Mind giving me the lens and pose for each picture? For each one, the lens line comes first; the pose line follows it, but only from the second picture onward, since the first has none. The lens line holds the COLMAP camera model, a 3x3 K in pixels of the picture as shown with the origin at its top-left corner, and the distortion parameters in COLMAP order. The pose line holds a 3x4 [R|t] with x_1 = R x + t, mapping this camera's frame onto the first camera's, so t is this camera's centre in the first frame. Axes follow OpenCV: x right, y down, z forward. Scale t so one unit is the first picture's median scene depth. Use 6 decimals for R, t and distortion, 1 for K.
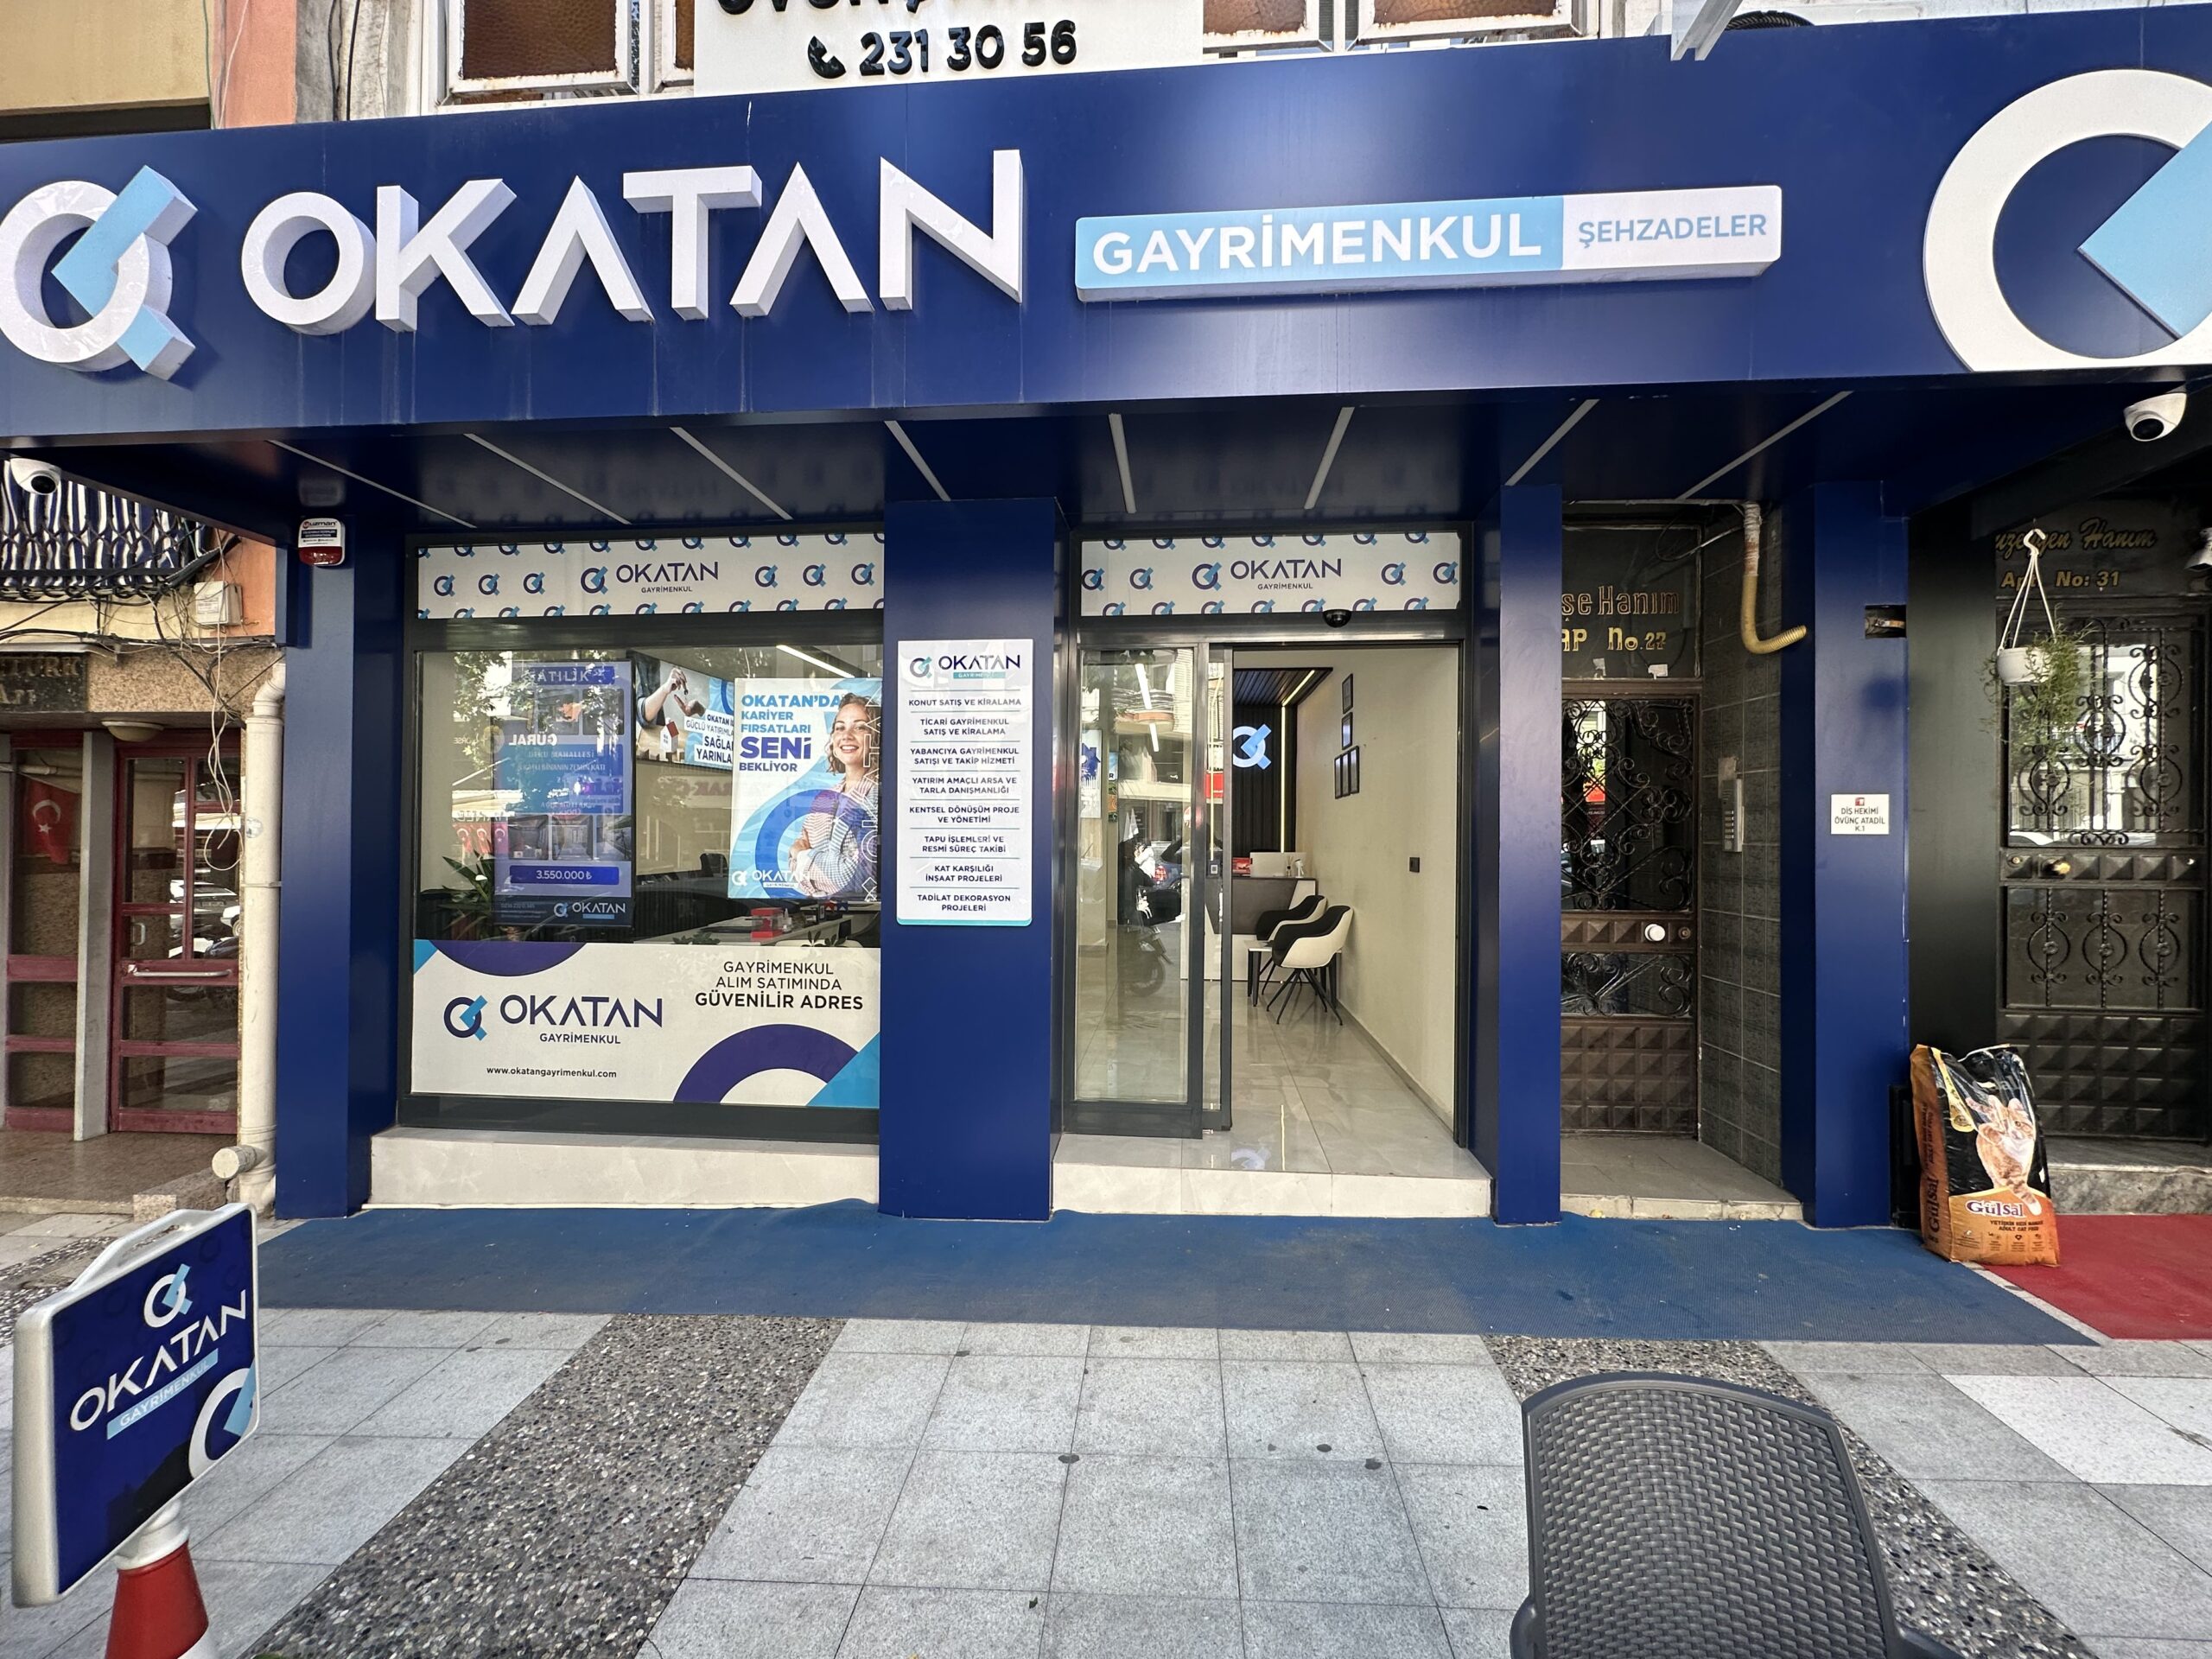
lens RADIAL K [[882.6, 0, 1108.6], [0, 882.6, 825.7], [0, 0, 1]] dist [-0.002465, 0.000360]
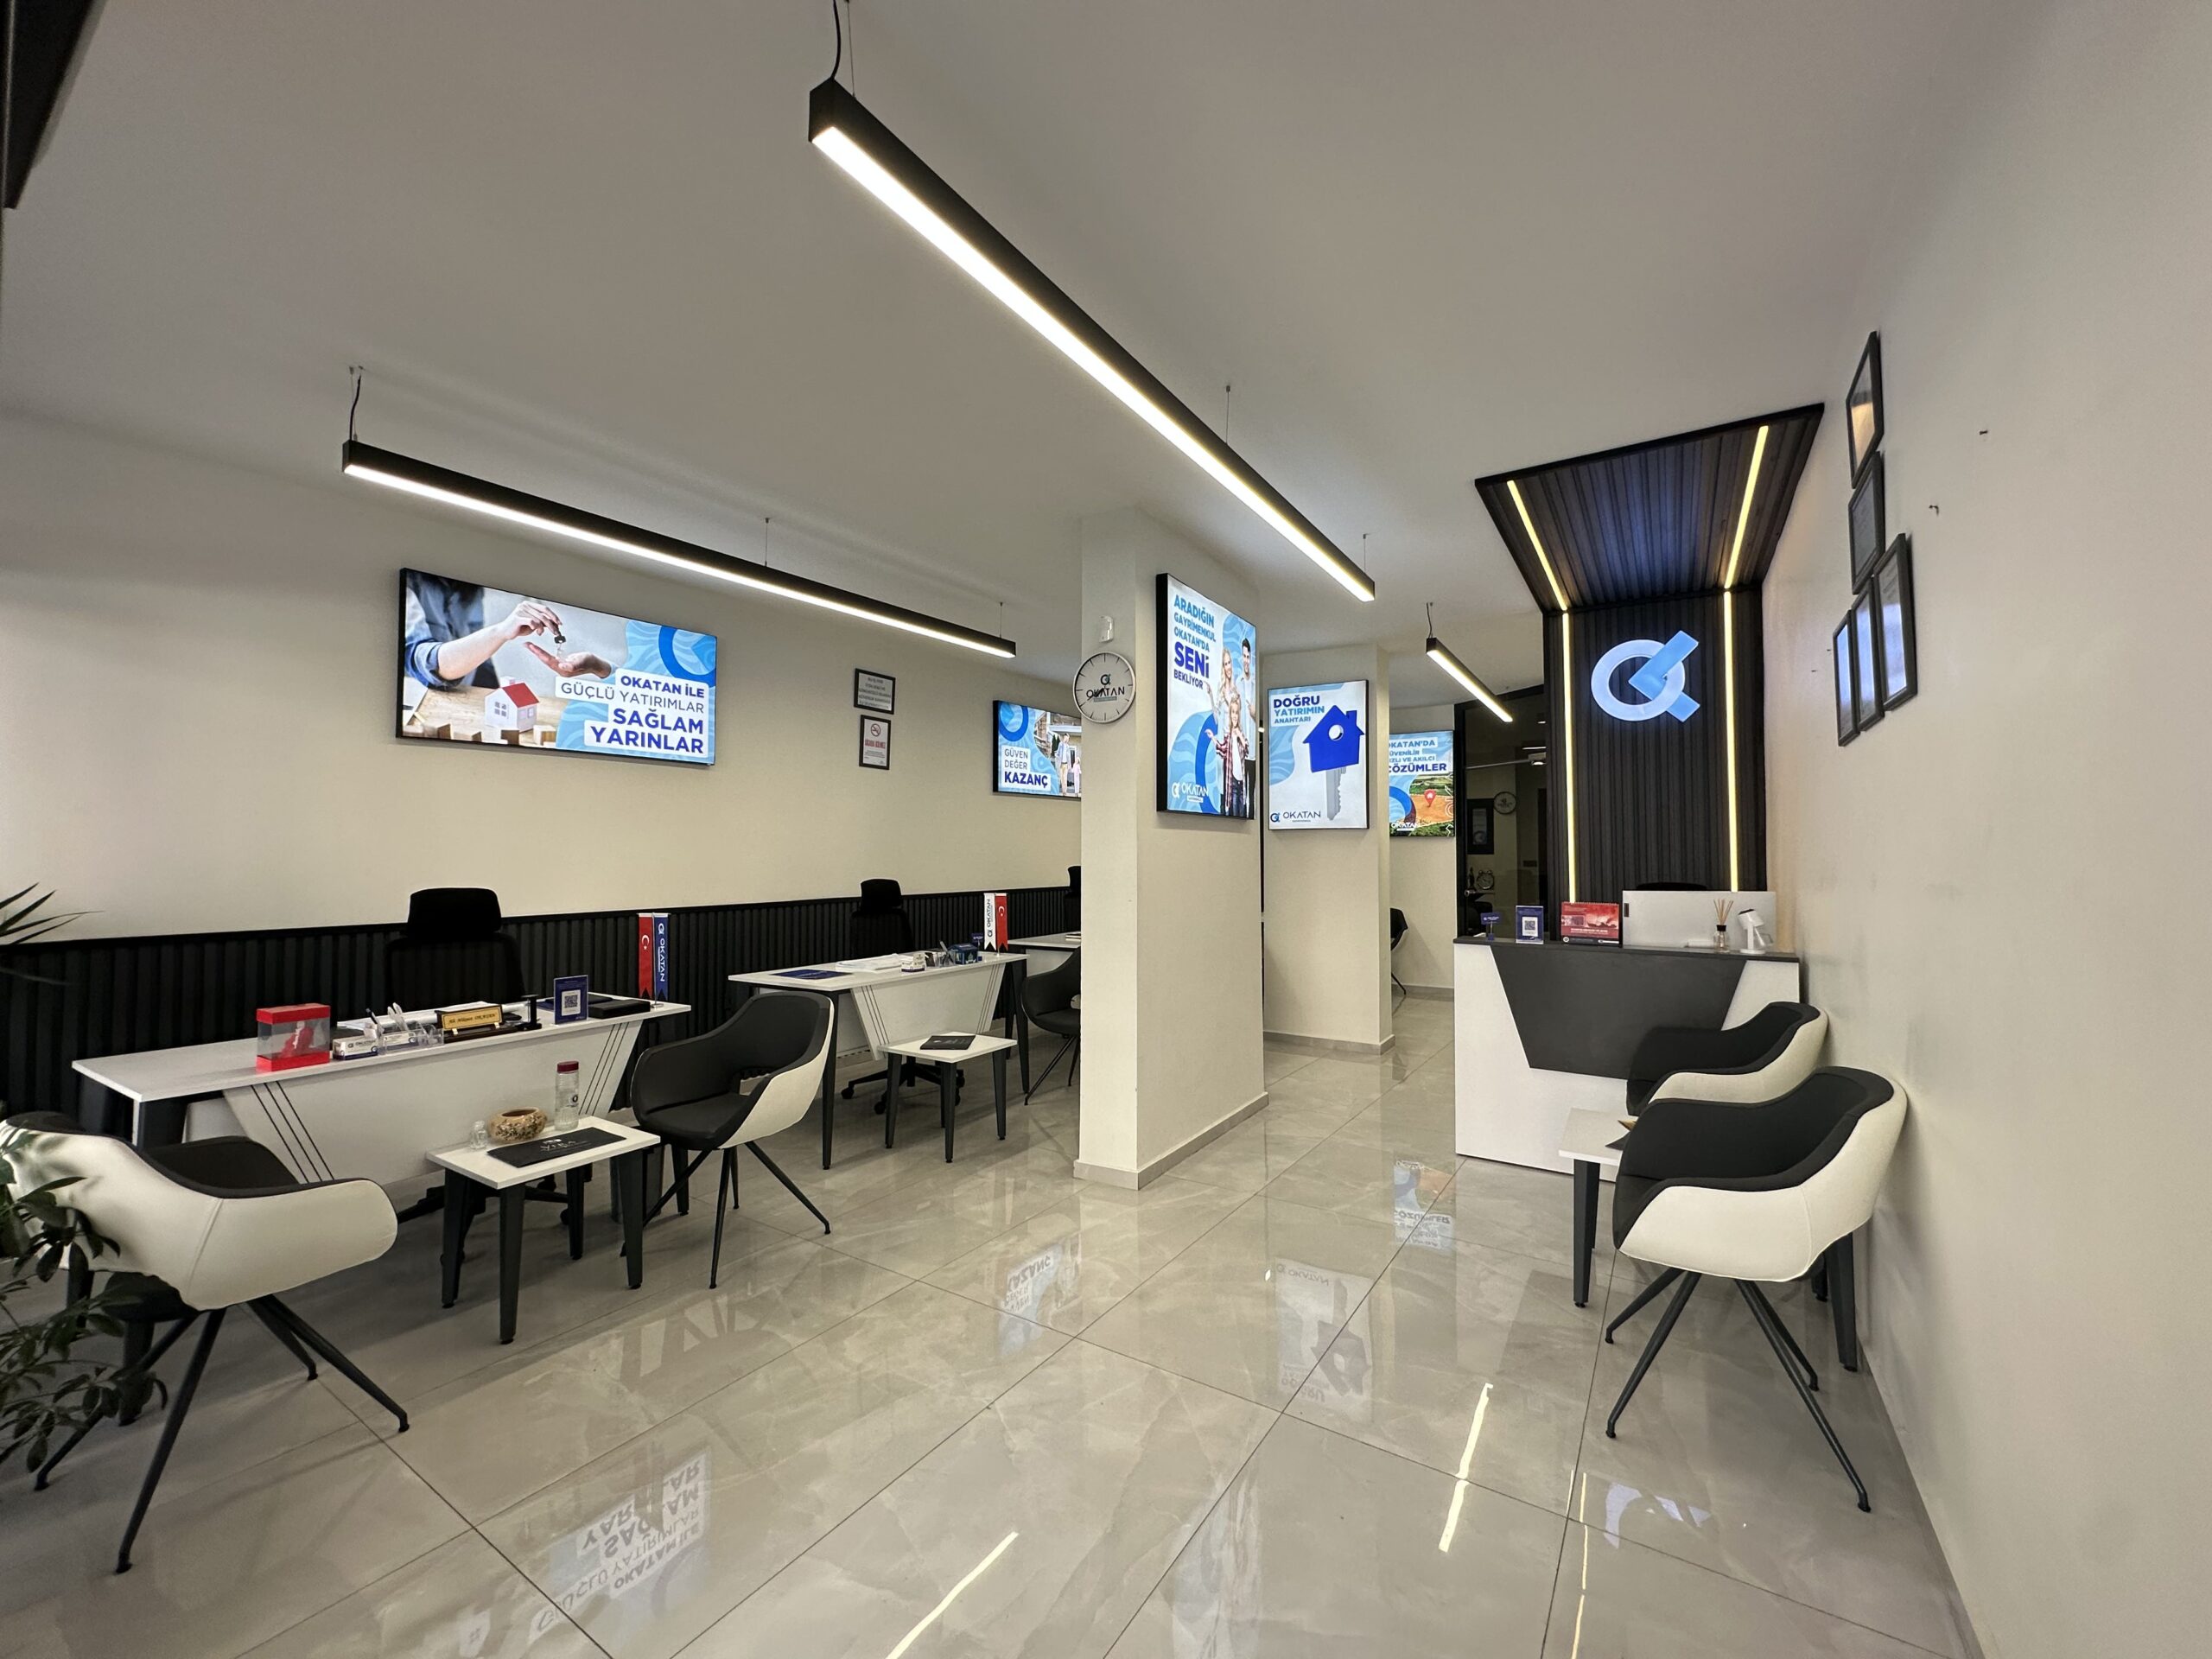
lens RADIAL K [[882.6, 0, 1108.8], [0, 882.6, 825.4], [0, 0, 1]] dist [-0.002465, 0.000360]
pose [[0.882485, -0.023735, -0.469741, 0.308129], [0.009905, 0.999442, -0.031892, 0.018657], [0.470236, 0.023492, 0.882228, 1.037788]]
